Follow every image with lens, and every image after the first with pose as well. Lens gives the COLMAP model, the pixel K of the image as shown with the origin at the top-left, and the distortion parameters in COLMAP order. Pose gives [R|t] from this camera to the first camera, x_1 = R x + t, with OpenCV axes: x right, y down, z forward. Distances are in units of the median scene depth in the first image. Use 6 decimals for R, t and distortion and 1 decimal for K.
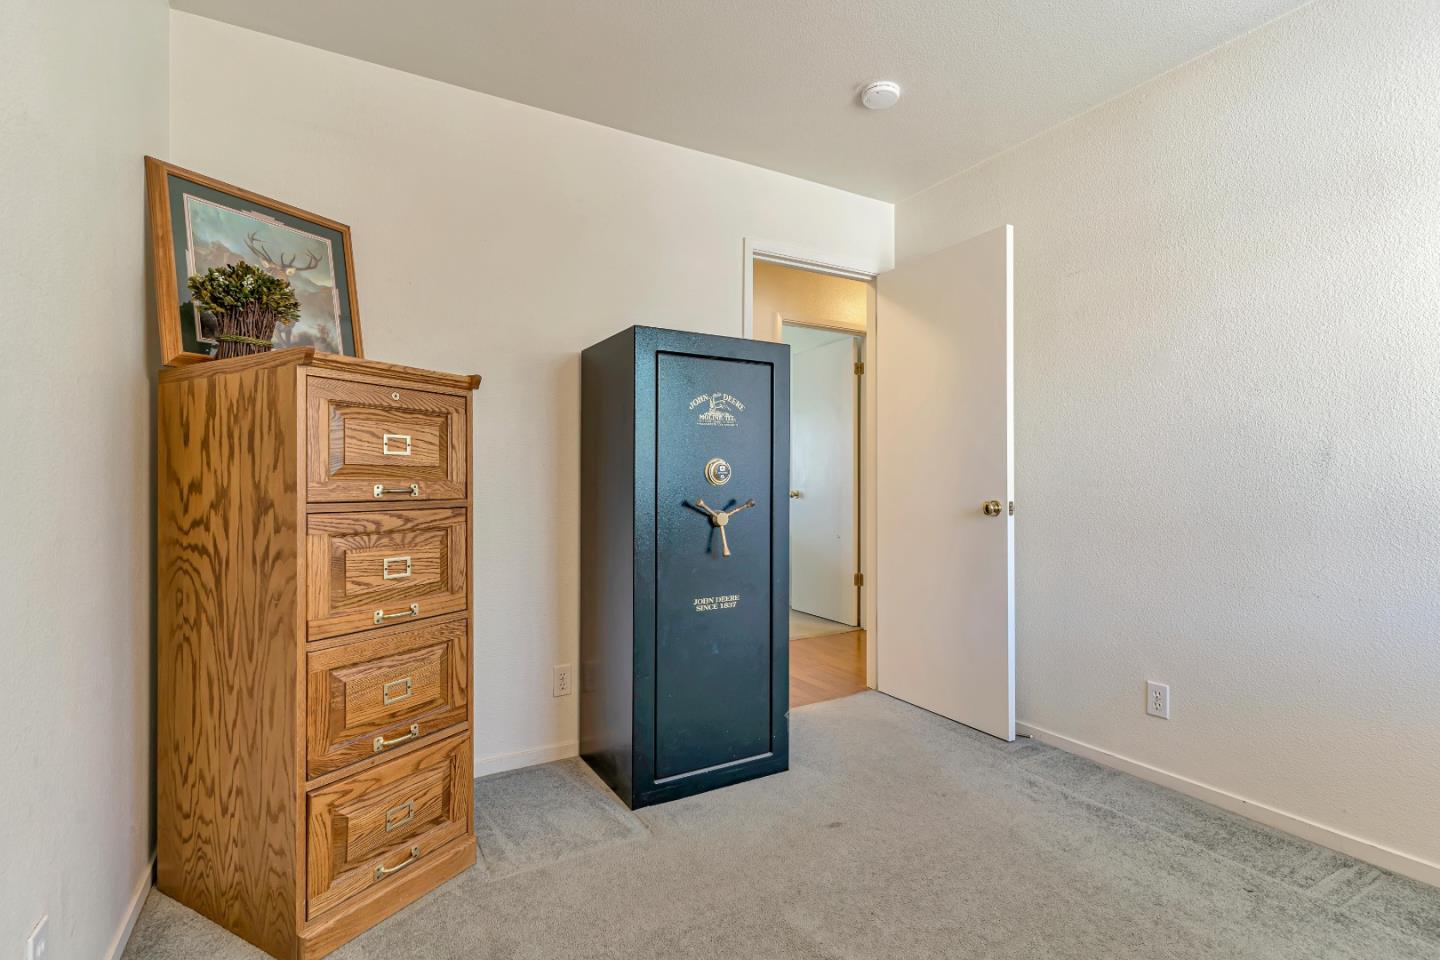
lens RADIAL K [[696.4, 0, 721.0], [0, 696.4, 478.9], [0, 0, 1]] dist [0.004594, -0.000485]
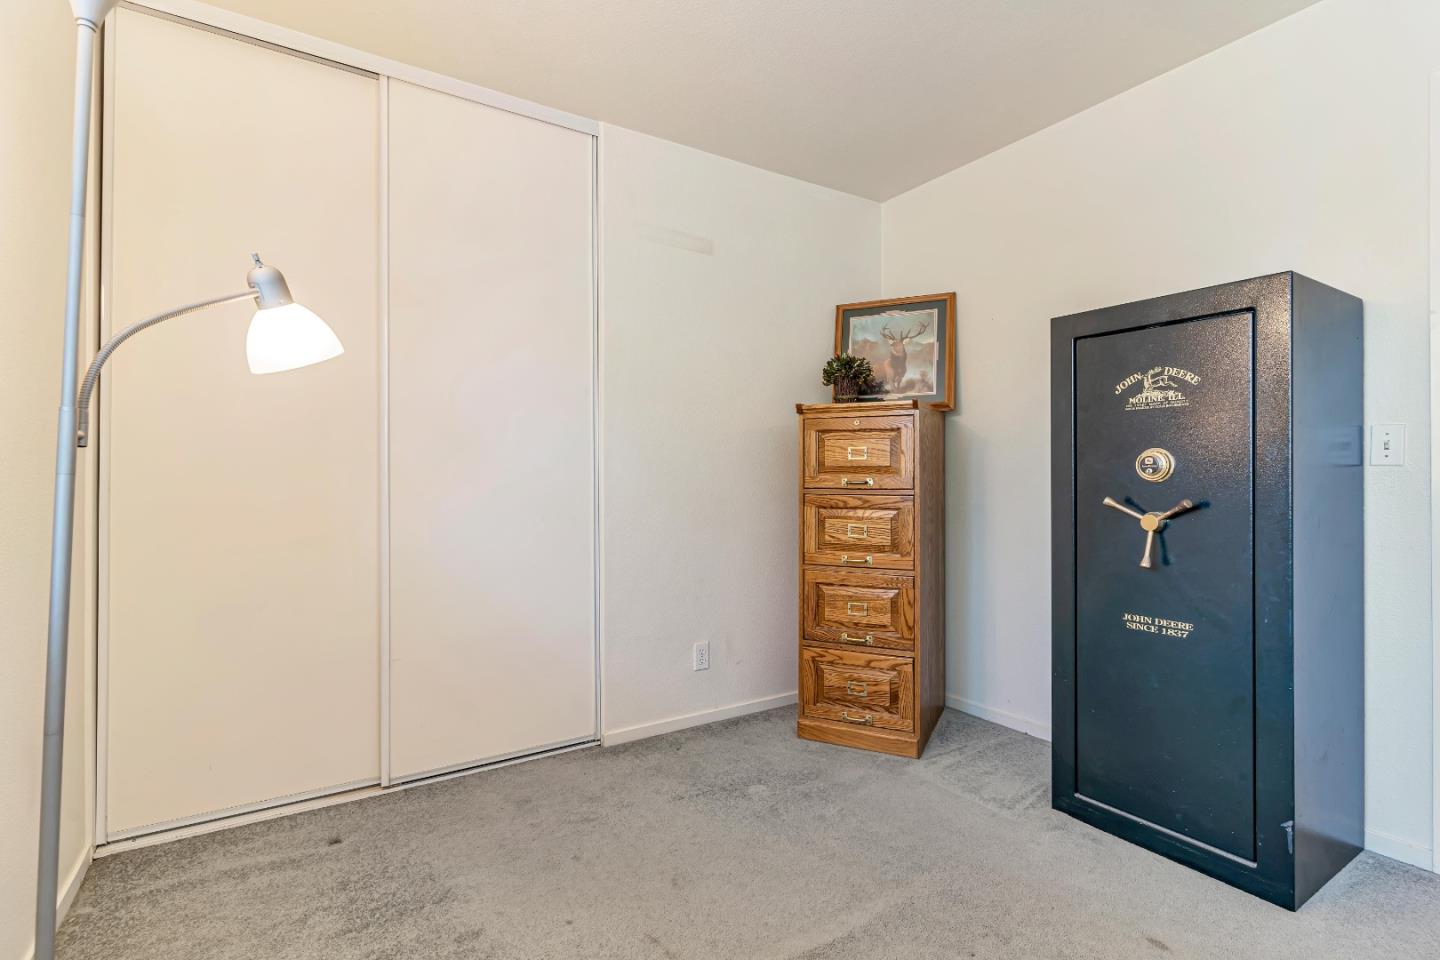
lens RADIAL K [[696.4, 0, 722.9], [0, 696.4, 475.4], [0, 0, 1]] dist [0.004594, -0.000485]
pose [[0.036163, -0.000781, -0.999346, 1.018918], [0.003037, 0.999995, -0.000672, 0.001476], [0.999341, -0.003011, 0.036165, 0.595534]]
